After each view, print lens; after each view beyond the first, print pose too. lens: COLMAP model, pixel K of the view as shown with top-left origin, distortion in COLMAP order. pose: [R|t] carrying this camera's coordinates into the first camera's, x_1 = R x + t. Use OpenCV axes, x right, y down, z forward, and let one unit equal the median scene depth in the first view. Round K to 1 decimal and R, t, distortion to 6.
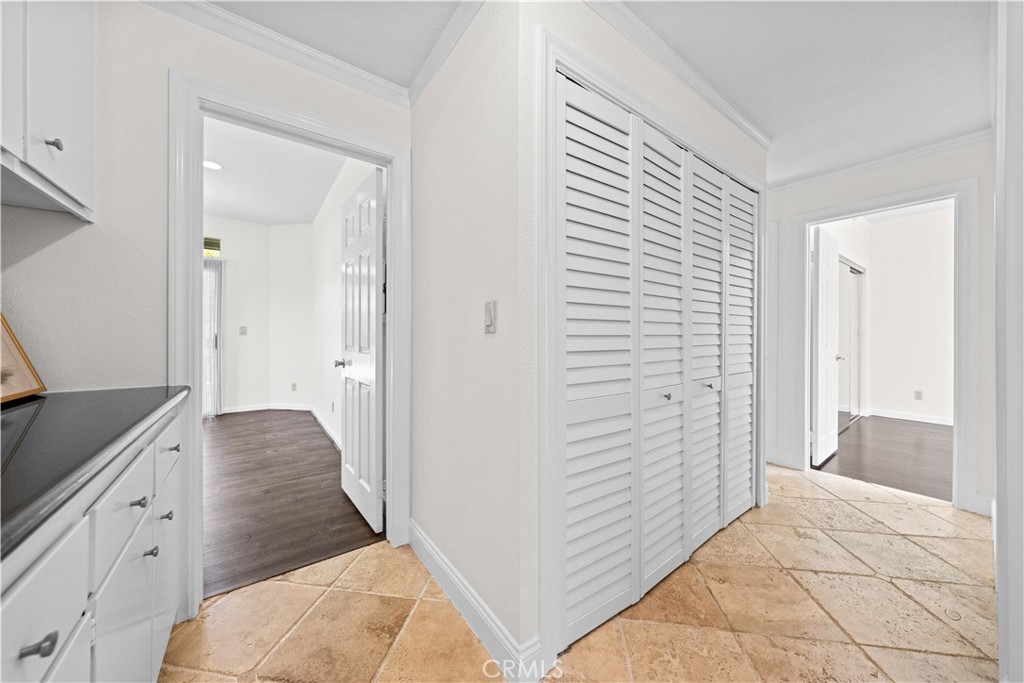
lens RADIAL K [[352.1, 0, 512.7], [0, 352.1, 338.8], [0, 0, 1]] dist [0.000326, 0.000300]
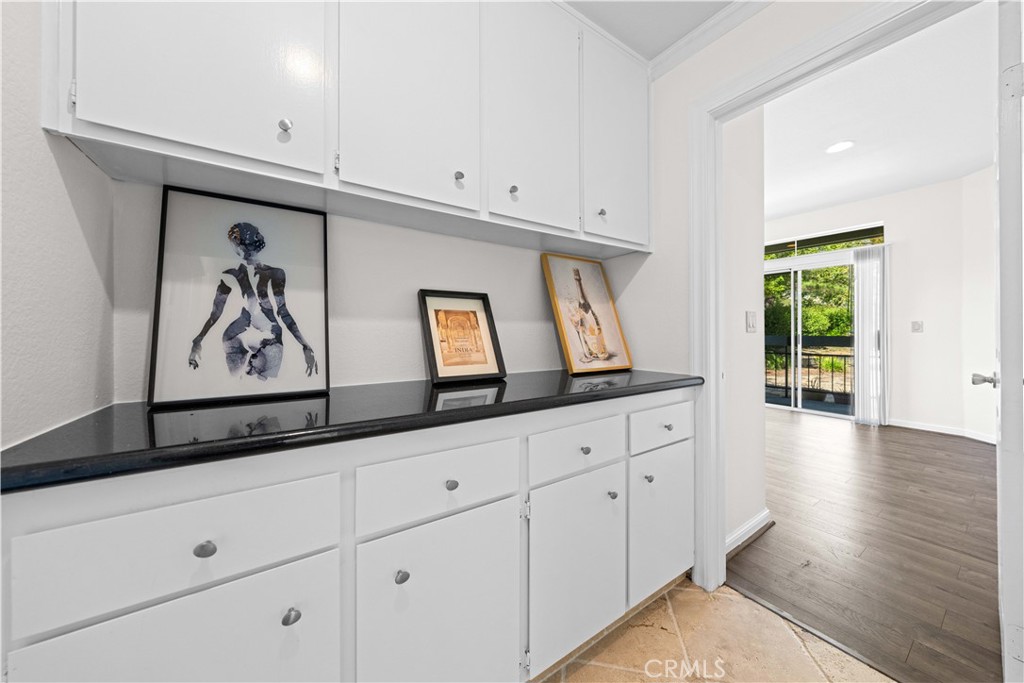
lens RADIAL K [[352.1, 0, 516.1], [0, 352.1, 334.7], [0, 0, 1]] dist [0.000326, 0.000300]
pose [[-0.043668, -0.000398, -0.999046, 0.096064], [-0.006352, 0.999980, -0.000121, 0.001173], [0.999026, 0.006340, -0.043670, 0.205843]]
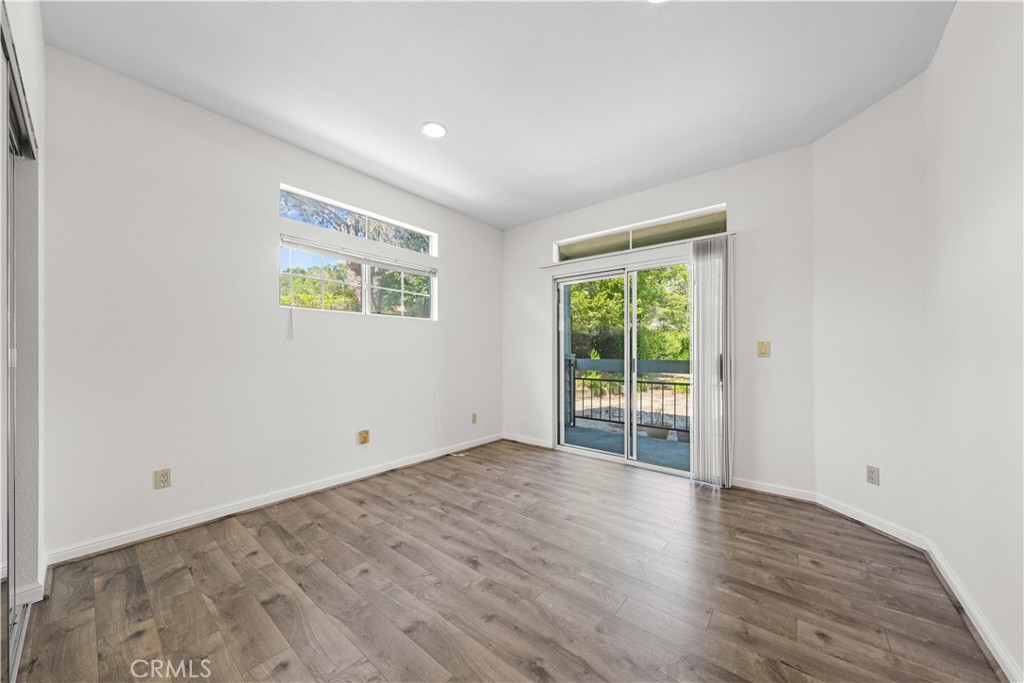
lens RADIAL K [[352.1, 0, 521.0], [0, 352.1, 354.4], [0, 0, 1]] dist [0.000326, 0.000300]
pose [[0.246445, -0.005545, -0.969141, -0.470252], [-0.009265, 0.999924, -0.008077, -0.009959], [0.969112, 0.010969, 0.246375, 0.726173]]
